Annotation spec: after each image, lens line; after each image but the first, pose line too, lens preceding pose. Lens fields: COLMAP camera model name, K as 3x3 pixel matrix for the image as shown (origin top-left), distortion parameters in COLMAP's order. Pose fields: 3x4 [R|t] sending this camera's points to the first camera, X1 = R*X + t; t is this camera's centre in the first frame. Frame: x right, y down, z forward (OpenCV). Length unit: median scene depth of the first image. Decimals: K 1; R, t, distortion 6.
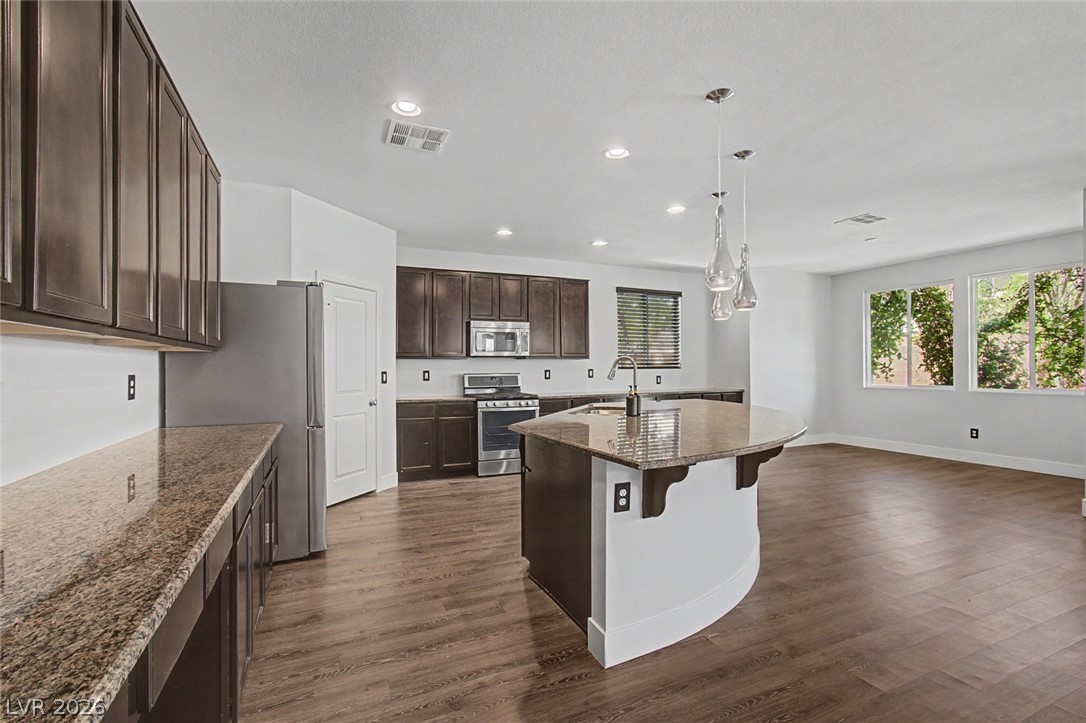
lens RADIAL K [[495.1, 0, 550.0], [0, 495.1, 367.7], [0, 0, 1]] dist [-0.001403, 0.001375]
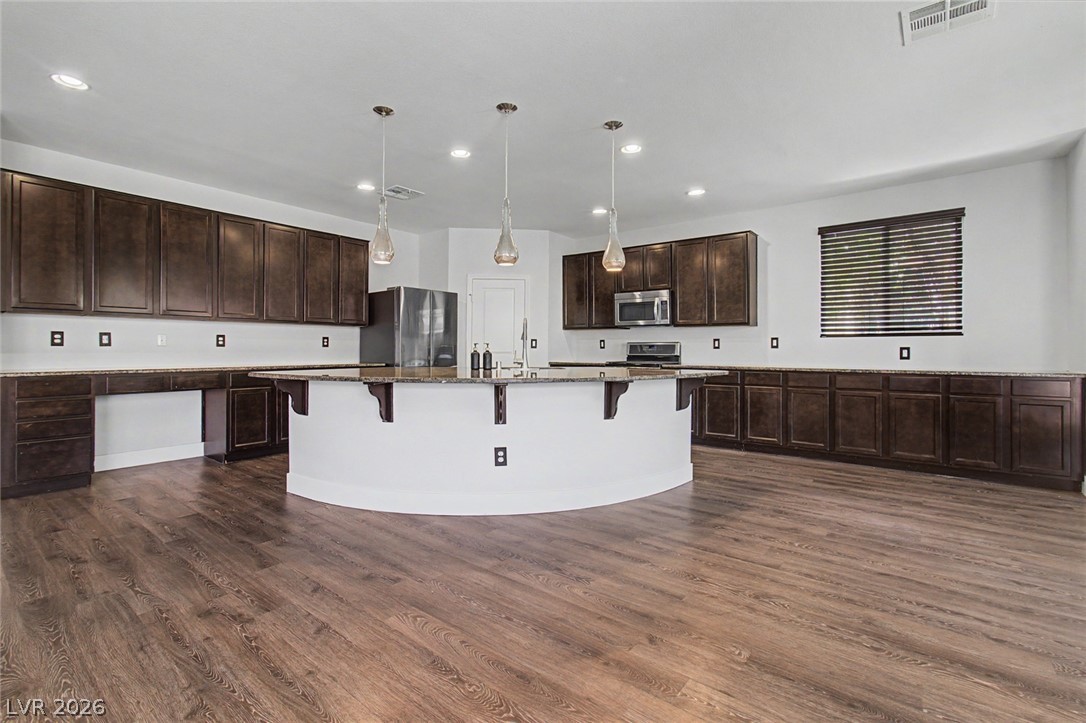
lens RADIAL K [[495.1, 0, 530.3], [0, 495.1, 343.9], [0, 0, 1]] dist [-0.001403, 0.001375]
pose [[0.463421, -0.002318, -0.886135, 0.703772], [-0.005416, 0.999970, -0.005448, 0.022873], [0.886122, 0.007324, 0.463395, 0.312828]]
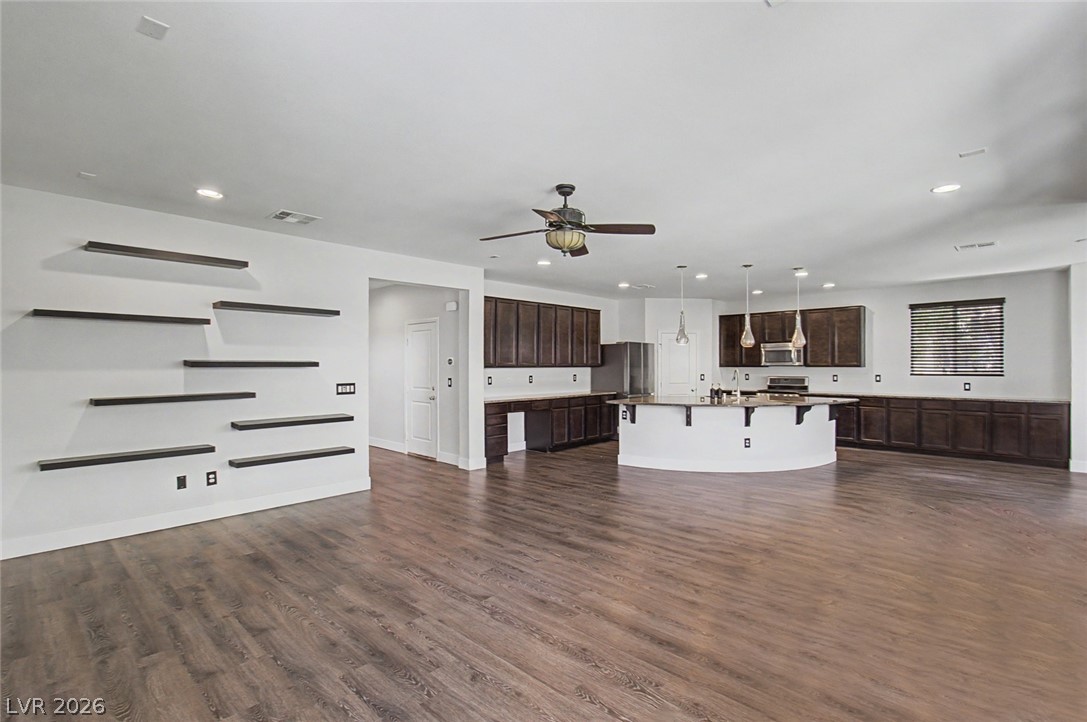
lens RADIAL K [[495.5, 0, 555.2], [0, 495.5, 364.2], [0, 0, 1]] dist [-0.001403, 0.001375]
pose [[0.401346, 0.001707, -0.915925, 1.013776], [-0.001526, 0.999998, 0.001194, -0.027506], [0.915925, 0.000919, 0.401348, -0.254780]]
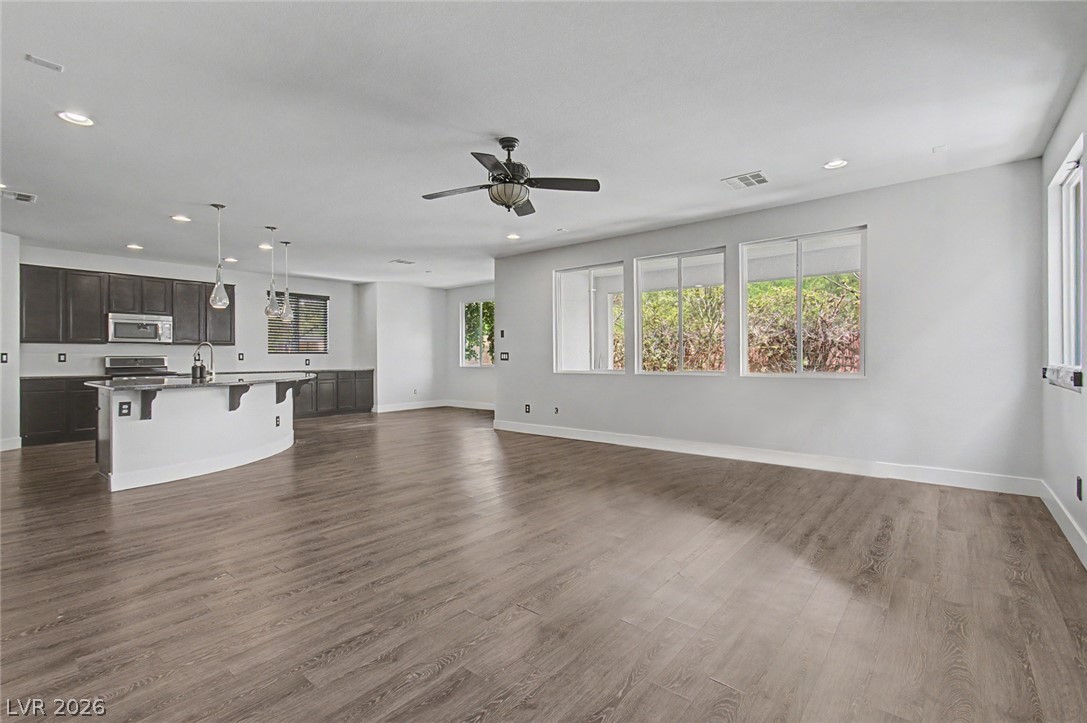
lens RADIAL K [[480.5, 0, 538.5], [0, 480.5, 356.2], [0, 0, 1]] dist [0.002923, 0.001059]
pose [[0.905490, 0.001289, 0.424365, 0.287788], [0.000652, 0.999990, -0.004429, 0.018140], [-0.424366, 0.004287, 0.905480, -0.518314]]
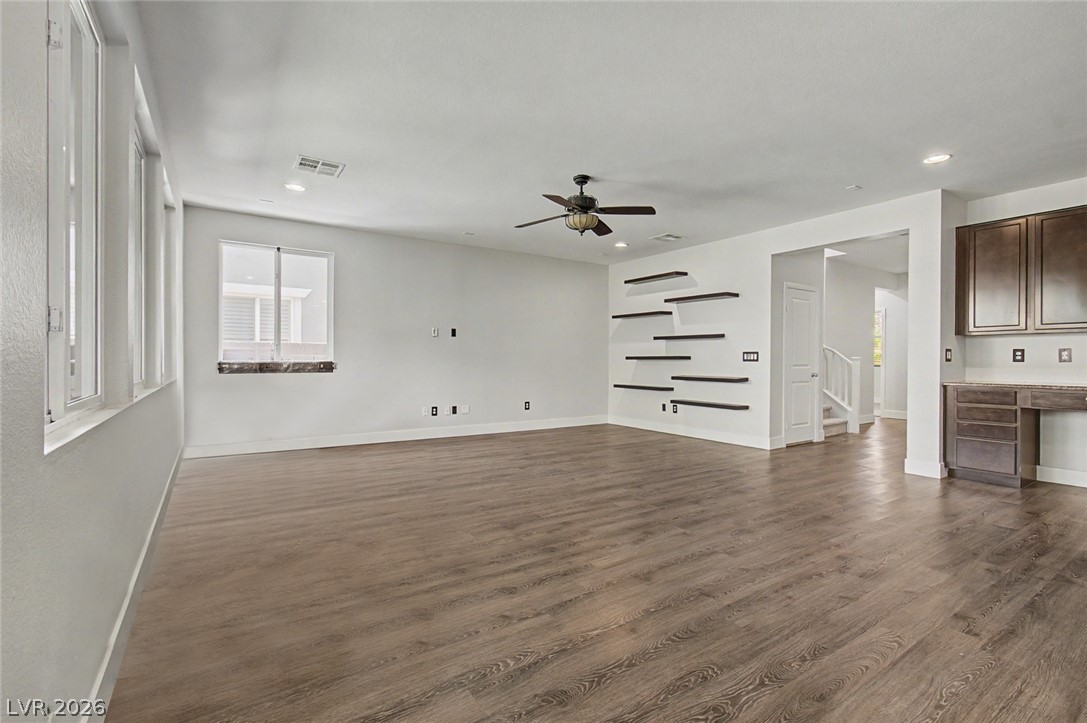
lens RADIAL K [[480.5, 0, 557.6], [0, 480.5, 357.5], [0, 0, 1]] dist [0.002923, 0.001059]
pose [[-0.977770, 0.000378, -0.209682, 0.662093], [-0.000075, 0.999998, 0.002154, 0.017156], [0.209682, 0.002122, -0.977767, 0.636205]]
